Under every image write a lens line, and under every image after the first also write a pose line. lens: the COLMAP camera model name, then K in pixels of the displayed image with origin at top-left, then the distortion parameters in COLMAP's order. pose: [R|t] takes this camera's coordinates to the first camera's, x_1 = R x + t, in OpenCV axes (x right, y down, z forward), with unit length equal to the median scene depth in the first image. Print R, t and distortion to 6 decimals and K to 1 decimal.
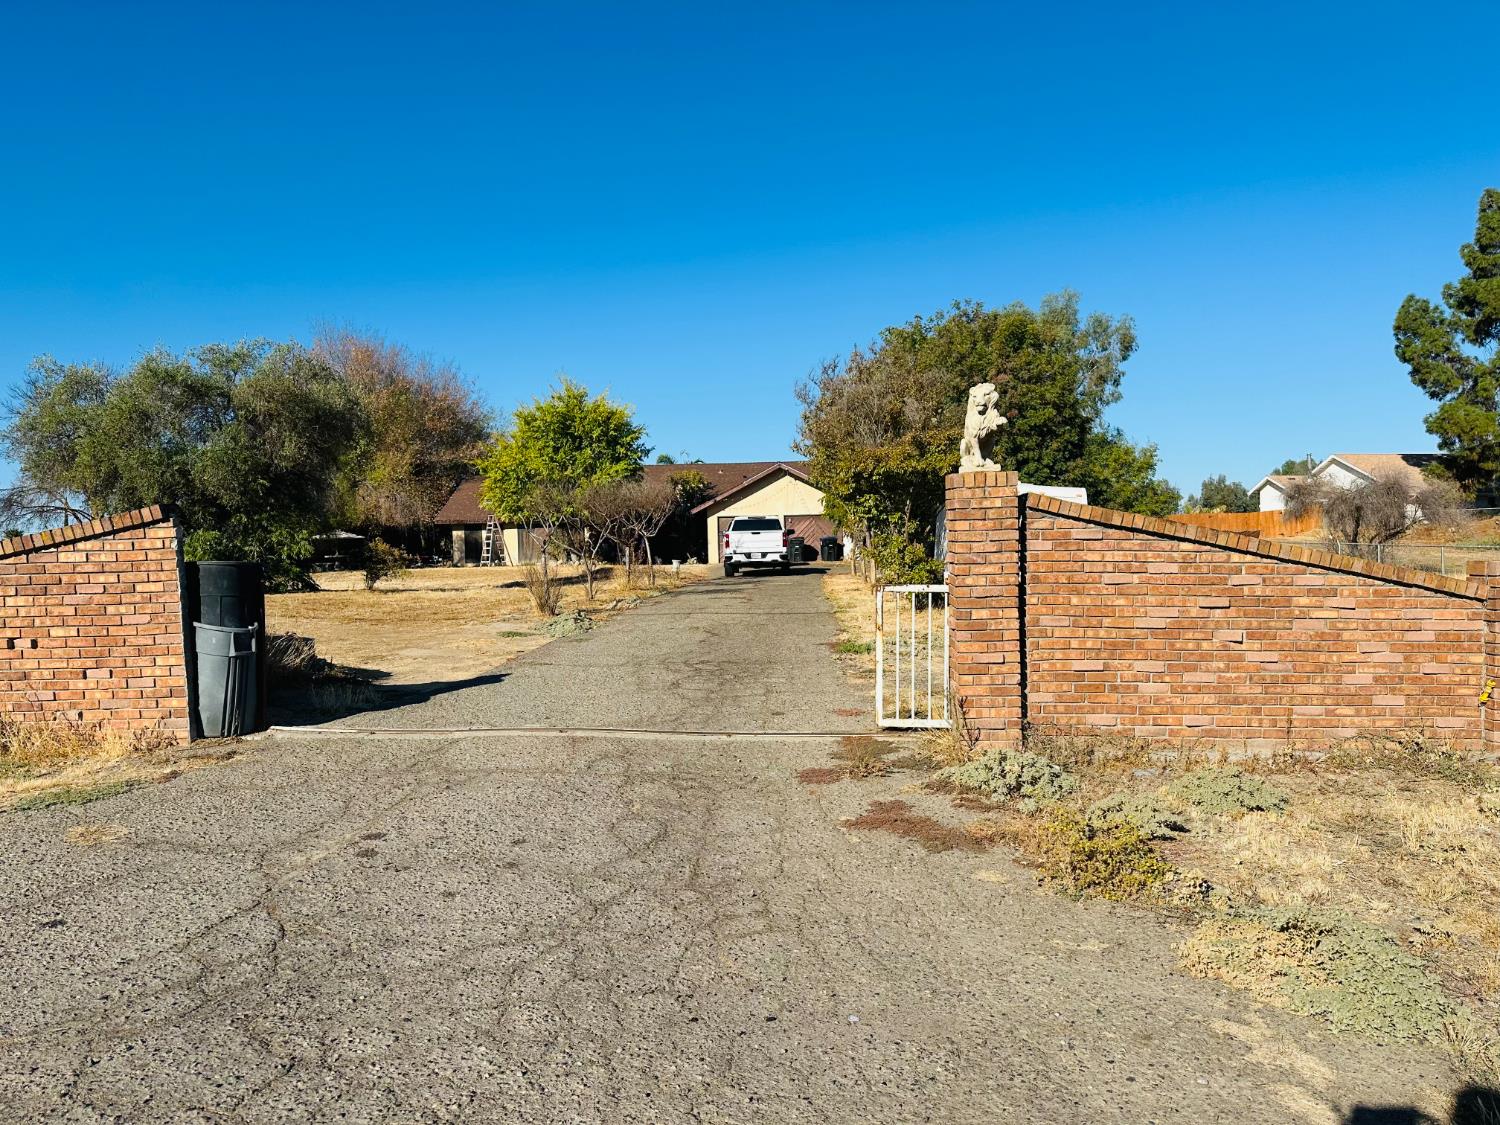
lens RADIAL K [[1037.2, 0, 748.7], [0, 1037.2, 587.5], [0, 0, 1]] dist [0.084051, -0.004335]
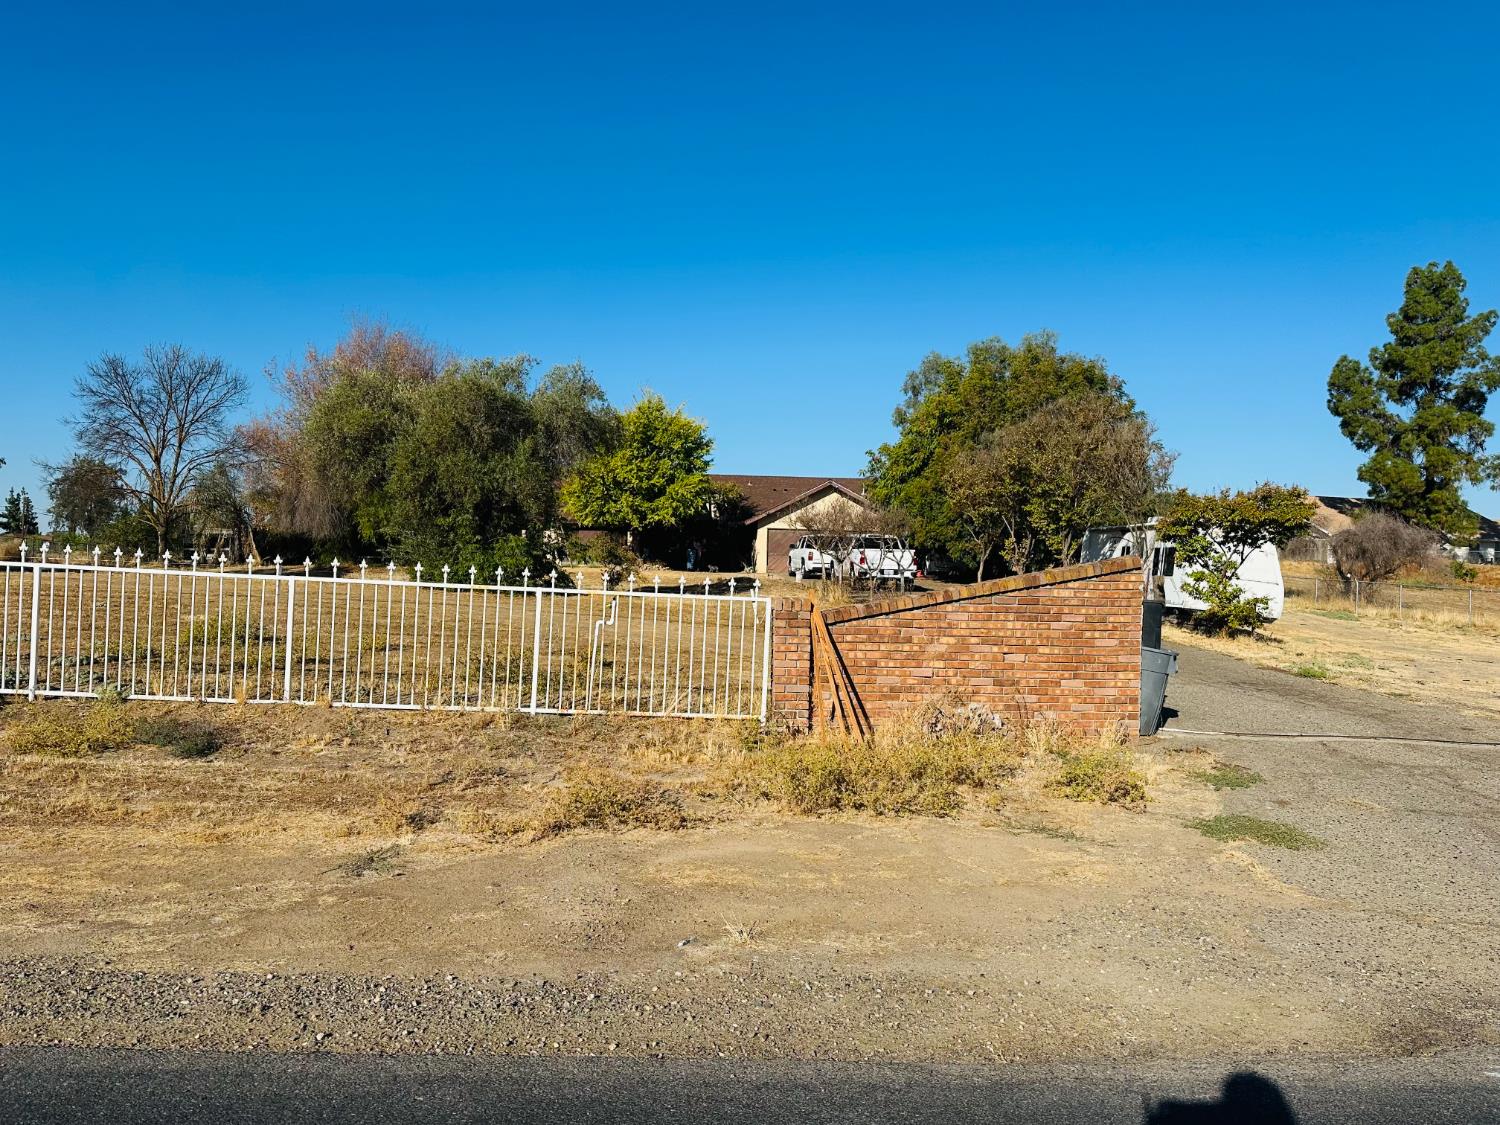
lens RADIAL K [[1037.2, 0, 748.7], [0, 1037.2, 587.5], [0, 0, 1]] dist [0.084051, -0.004335]
pose [[0.991993, 0.039205, 0.120052, -0.140347], [-0.038741, 0.999230, -0.006201, -0.001517], [-0.120203, 0.001501, 0.992748, -0.026198]]
